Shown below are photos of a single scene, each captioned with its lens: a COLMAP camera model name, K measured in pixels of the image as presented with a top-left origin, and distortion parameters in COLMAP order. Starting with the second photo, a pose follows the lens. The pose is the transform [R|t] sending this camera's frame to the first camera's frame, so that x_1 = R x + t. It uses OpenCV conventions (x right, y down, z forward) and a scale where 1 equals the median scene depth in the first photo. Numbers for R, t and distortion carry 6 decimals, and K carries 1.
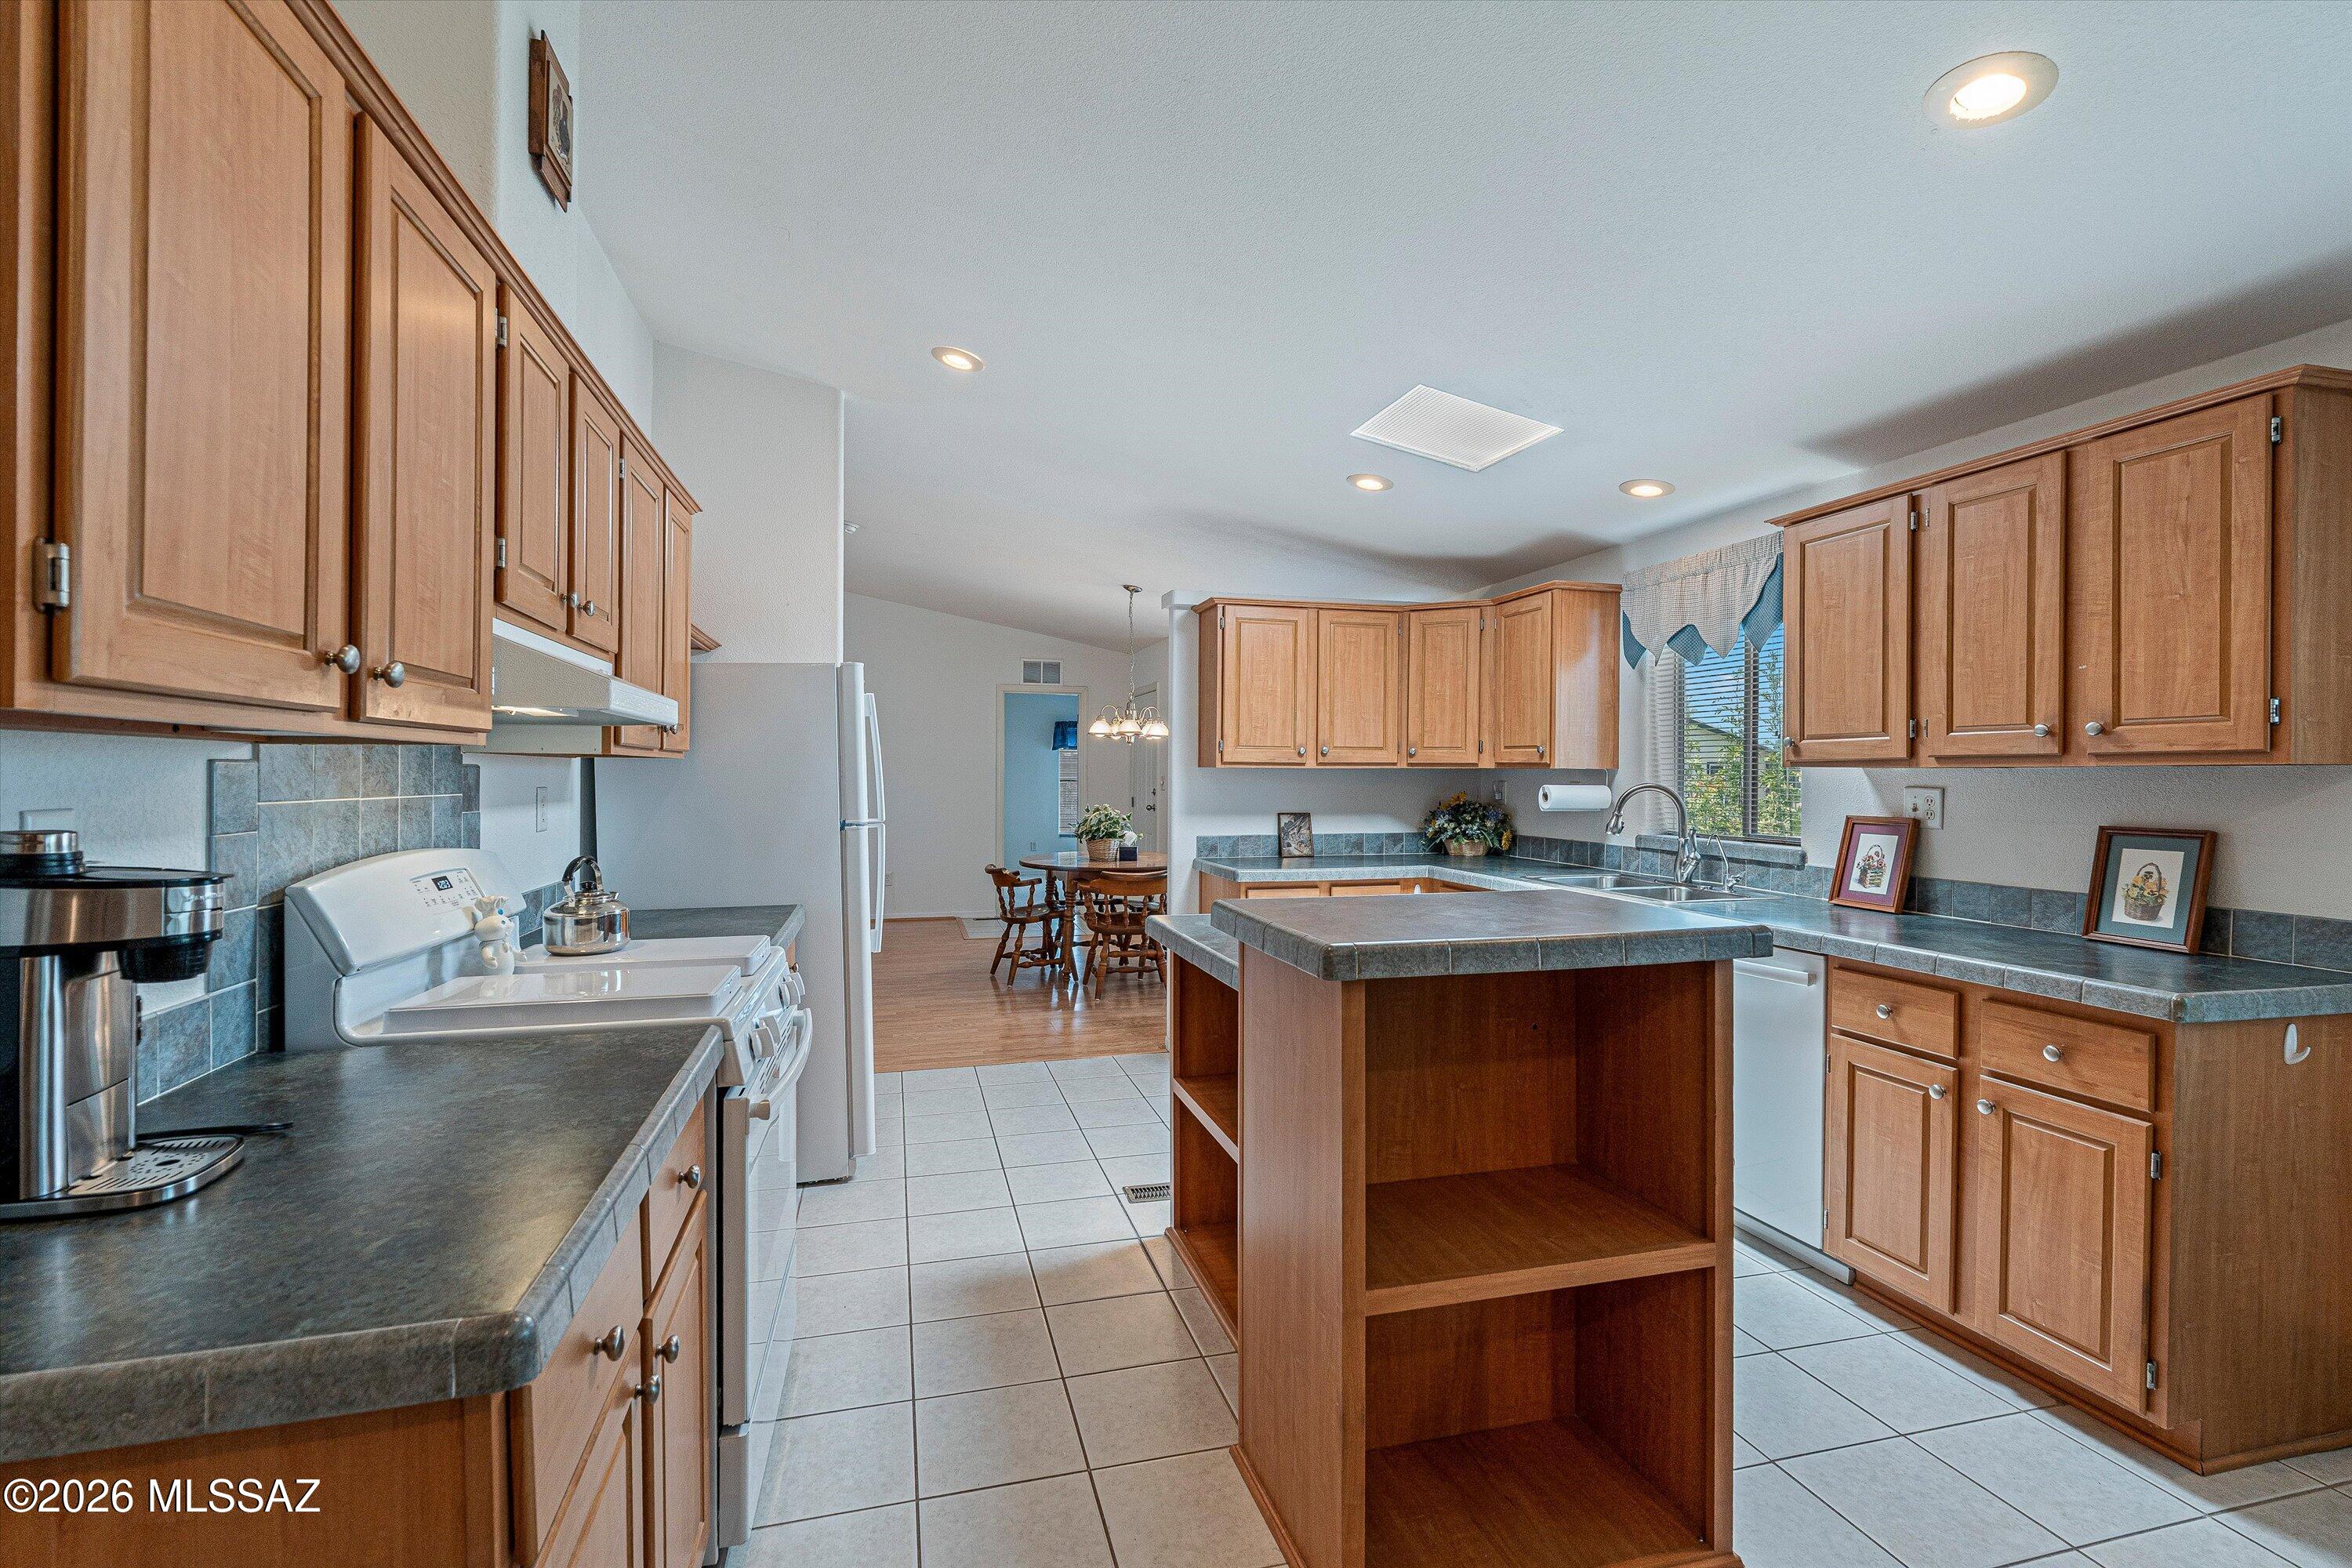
lens RADIAL K [[1063.0, 0, 1176.0], [0, 1063.0, 784.0], [0, 0, 1]] dist [-0.000804, -0.000288]
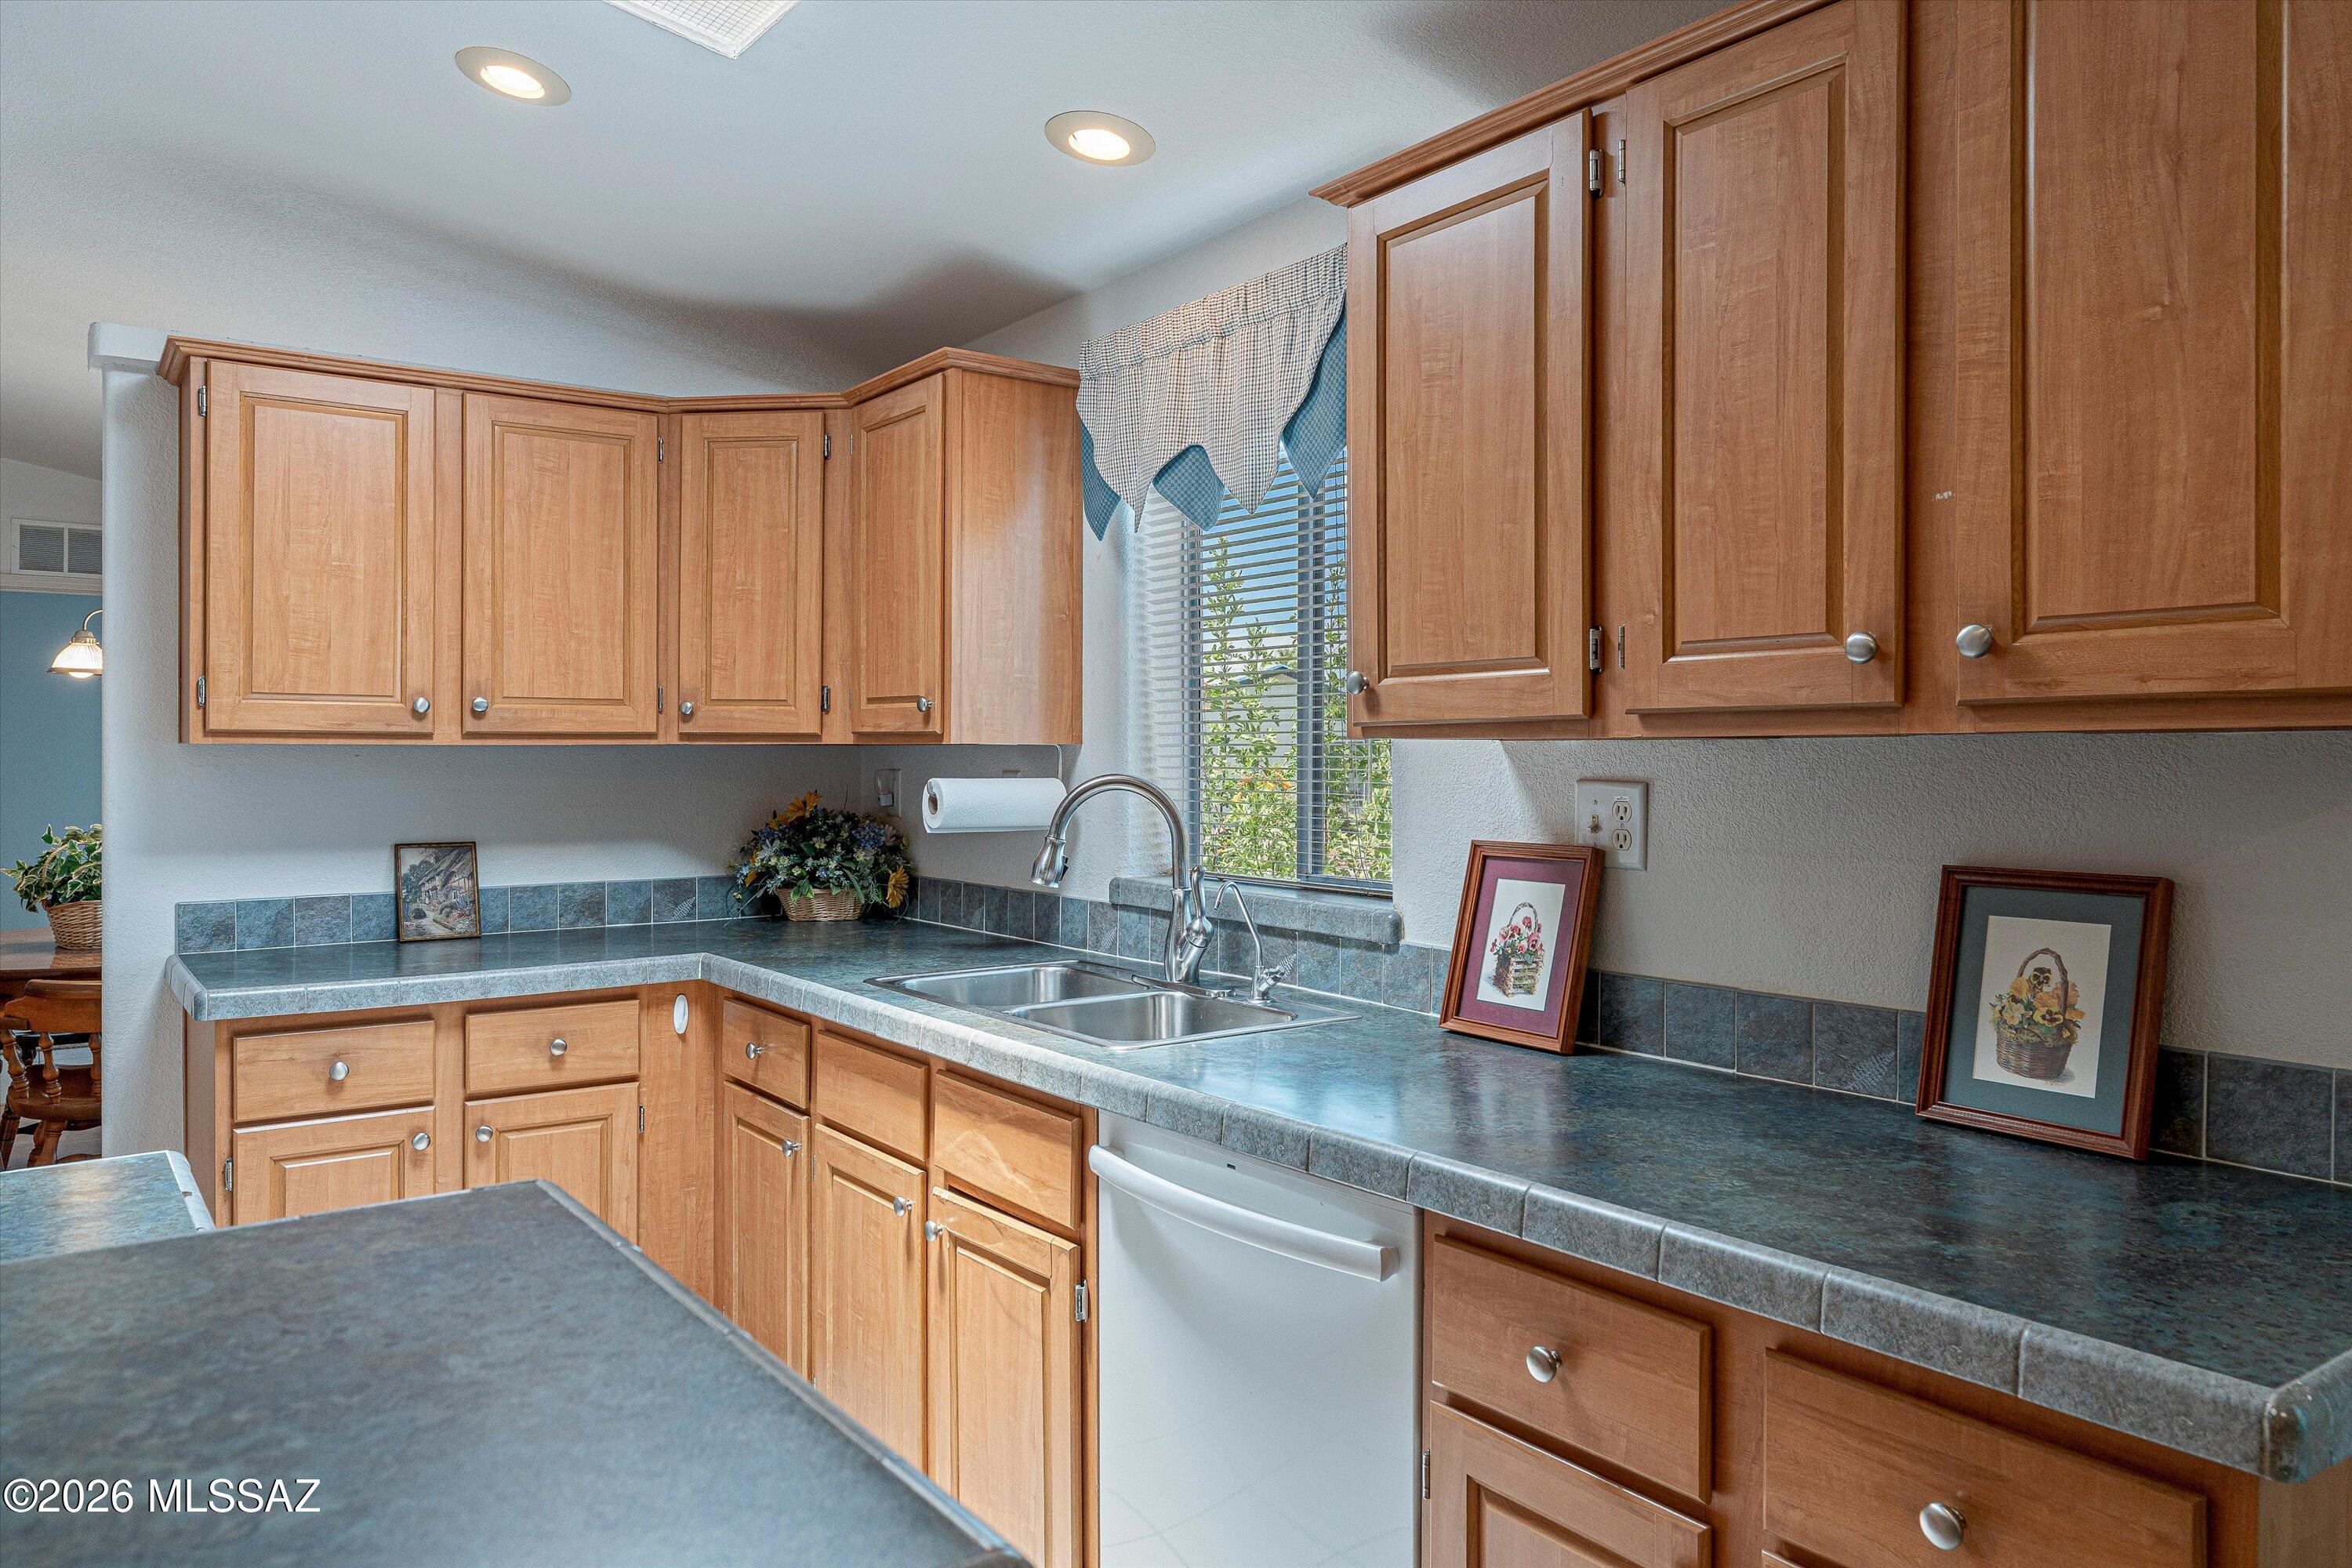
lens RADIAL K [[1606.7, 0, 1187.1], [0, 1606.7, 782.9], [0, 0, 1]] dist [-0.000863, -0.000810]
pose [[0.931340, -0.009950, 0.364014, 0.255857], [0.007246, 0.999935, 0.008793, -0.003576], [-0.364077, -0.005552, 0.931352, 0.384630]]
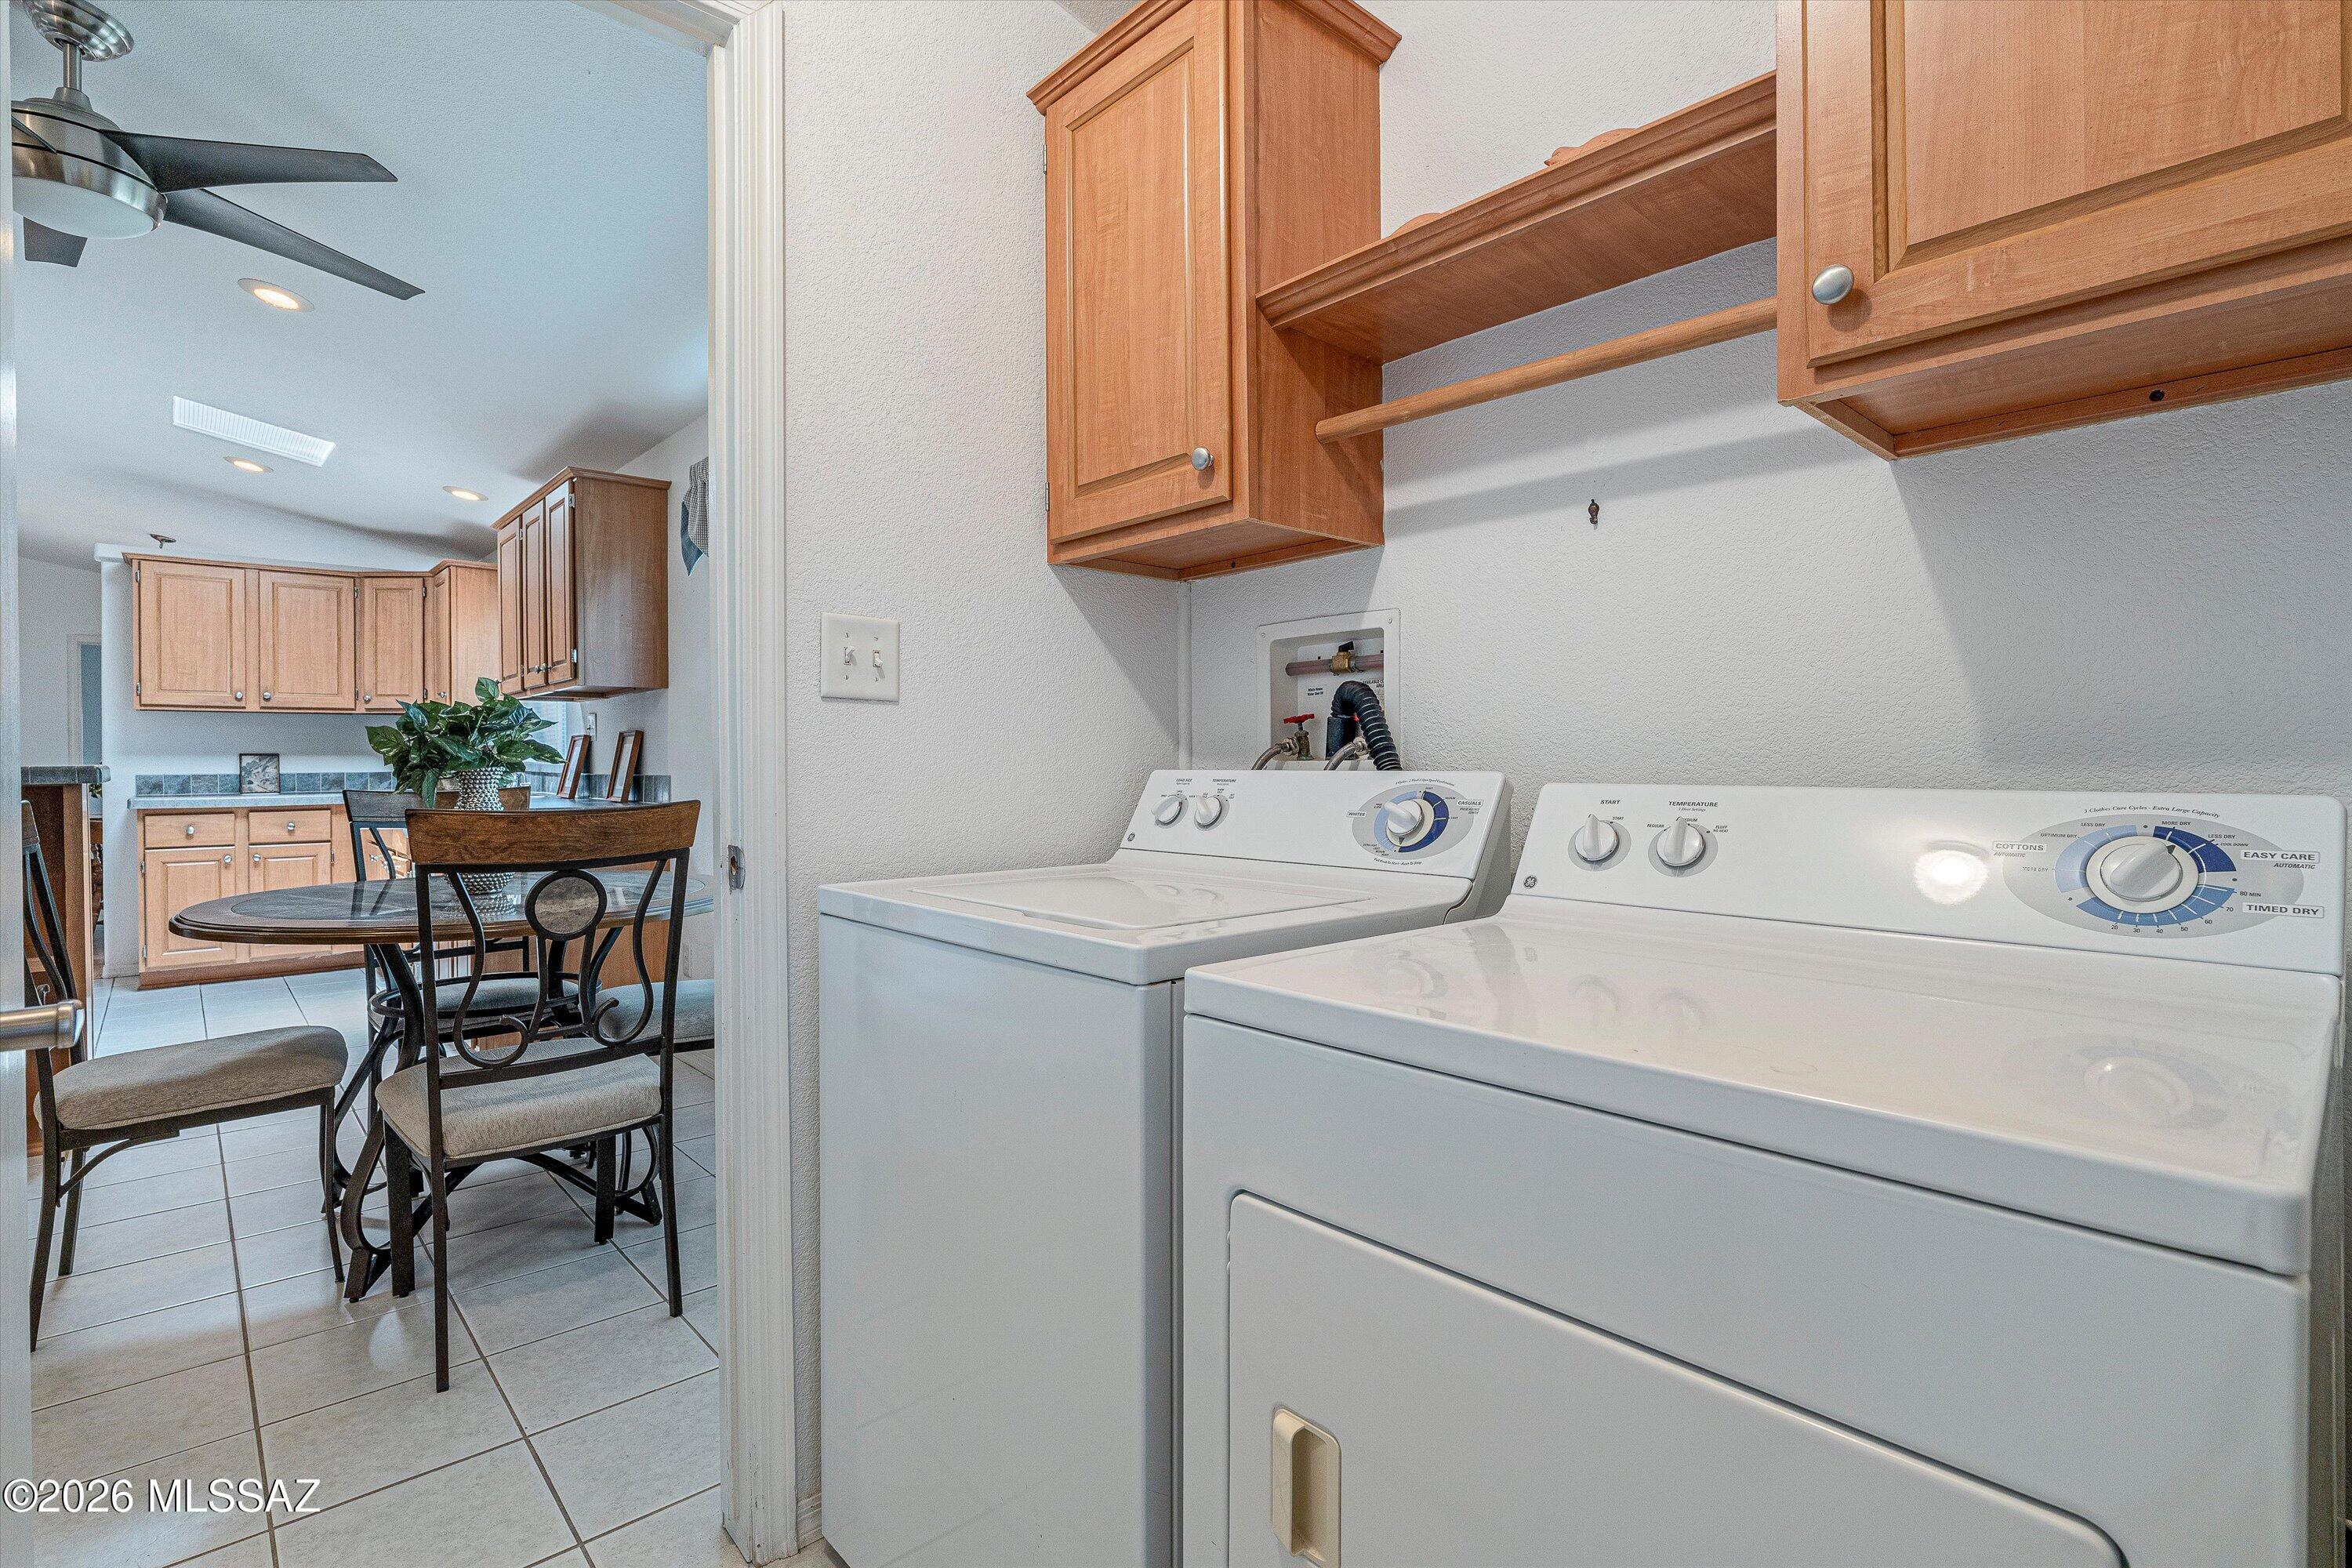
lens RADIAL K [[1113.8, 0, 1176.0], [0, 1113.8, 784.0], [0, 0, 1]] dist [-0.001633, -0.000393]
pose [[0.888930, -0.017395, 0.457713, 0.682188], [0.012581, 0.999829, 0.013564, 0.087625], [-0.457871, -0.006299, 0.888997, -0.739751]]
